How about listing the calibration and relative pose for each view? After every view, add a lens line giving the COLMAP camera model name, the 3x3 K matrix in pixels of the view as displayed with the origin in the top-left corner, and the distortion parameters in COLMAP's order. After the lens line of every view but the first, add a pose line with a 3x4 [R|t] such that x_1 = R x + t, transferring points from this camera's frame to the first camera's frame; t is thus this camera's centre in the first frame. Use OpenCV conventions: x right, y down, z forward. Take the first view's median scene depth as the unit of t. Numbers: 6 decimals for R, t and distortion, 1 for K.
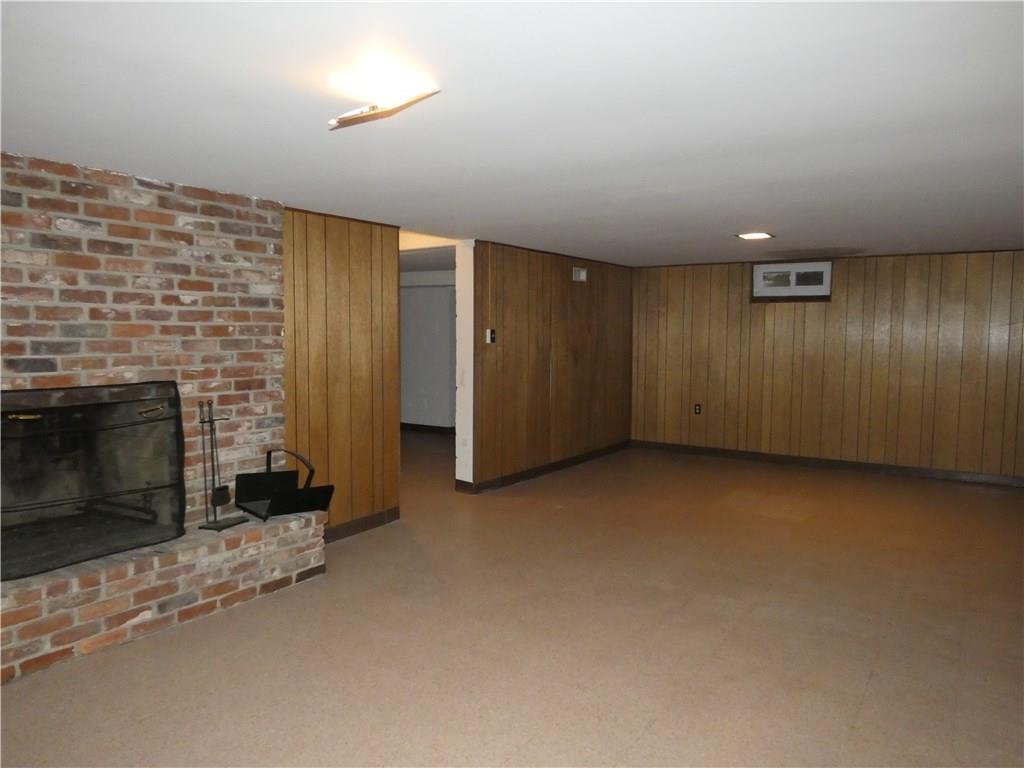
lens RADIAL K [[713.6, 0, 512.0], [0, 713.6, 384.0], [0, 0, 1]] dist [-0.006443, 0.000650]
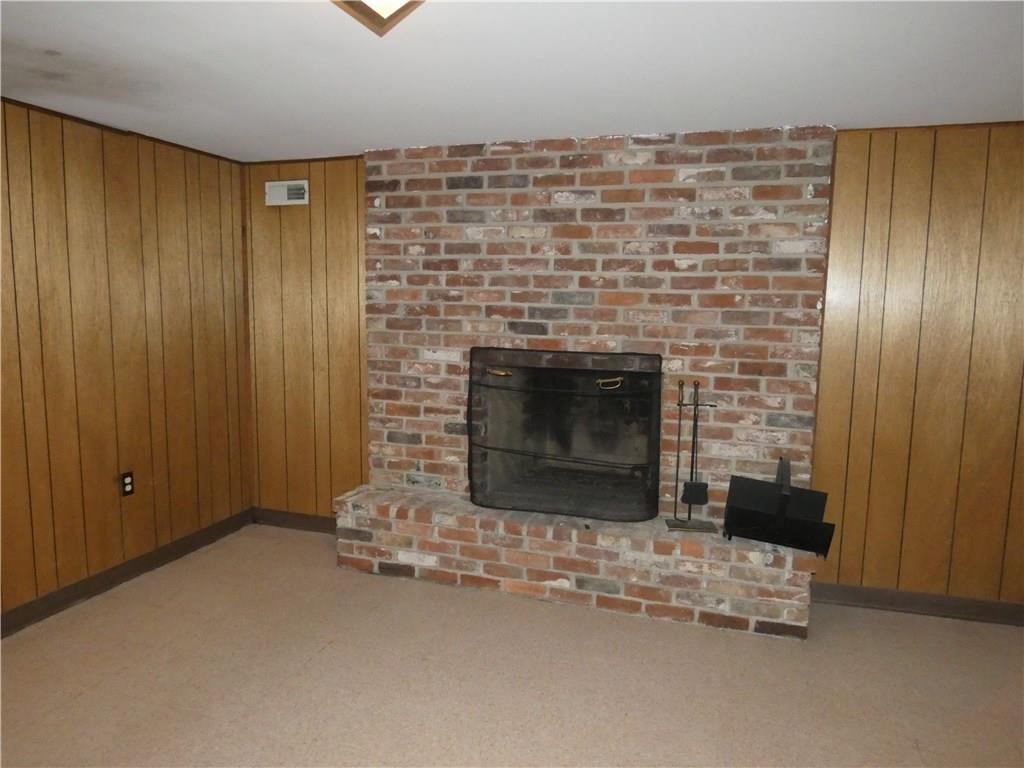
lens RADIAL K [[713.6, 0, 512.0], [0, 713.6, 384.0], [0, 0, 1]] dist [-0.006443, 0.000650]
pose [[0.284710, 0.113288, -0.951896, 0.349626], [-0.087498, 0.991918, 0.091881, -0.034874], [0.954612, 0.057130, 0.292321, 0.561159]]
